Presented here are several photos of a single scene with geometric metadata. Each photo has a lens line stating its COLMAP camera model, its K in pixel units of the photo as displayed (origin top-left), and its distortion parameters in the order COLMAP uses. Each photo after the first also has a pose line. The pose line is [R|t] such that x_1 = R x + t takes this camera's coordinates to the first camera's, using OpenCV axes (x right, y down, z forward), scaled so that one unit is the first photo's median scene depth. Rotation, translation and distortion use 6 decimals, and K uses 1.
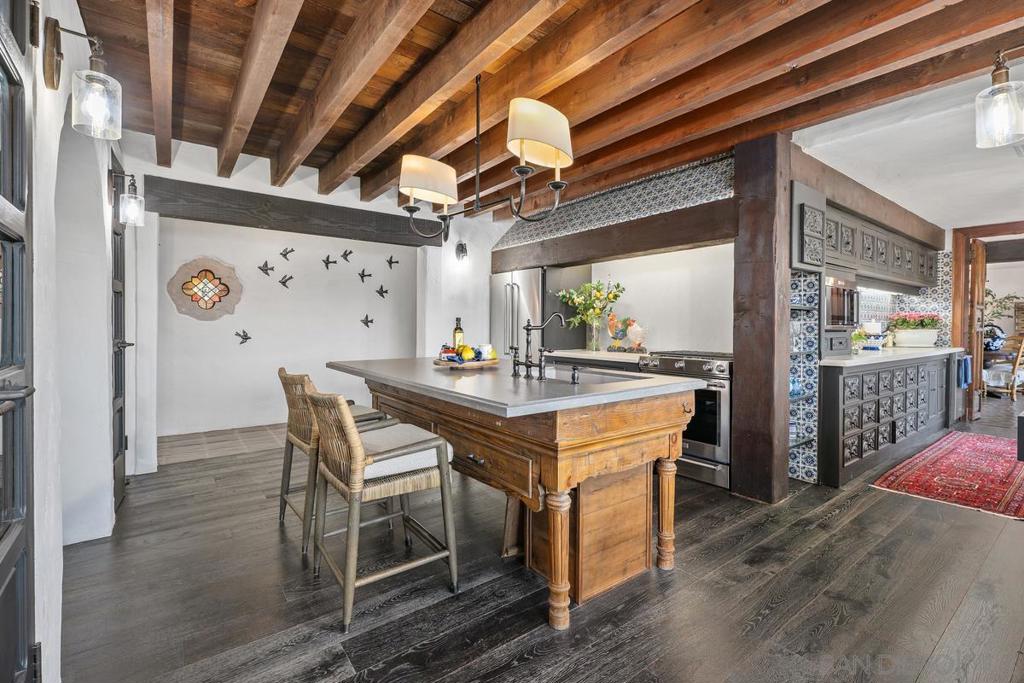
lens RADIAL K [[455.9, 0, 512.0], [0, 455.9, 322.6], [0, 0, 1]] dist [-0.000027, -0.000077]
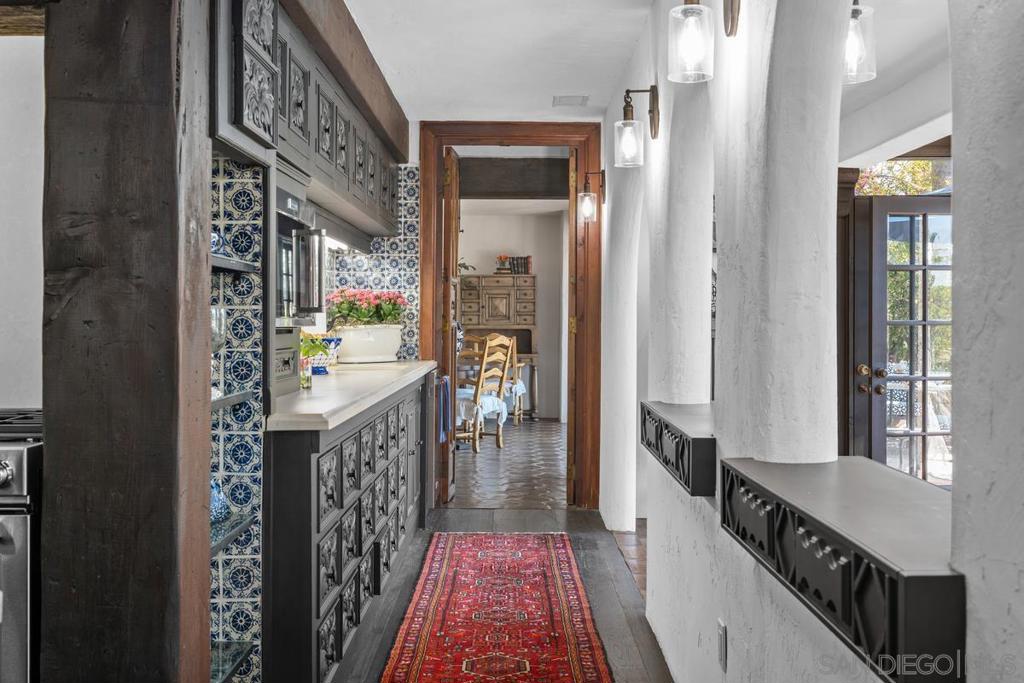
lens RADIAL K [[1114.1, 0, 512.3], [0, 1114.1, 310.4], [0, 0, 1]] dist [-0.001196, -0.008720]
pose [[0.604090, -0.000795, 0.796916, 0.106117], [0.002465, 0.999997, -0.000871, 0.002396], [-0.796912, 0.002491, 0.604090, 0.328515]]
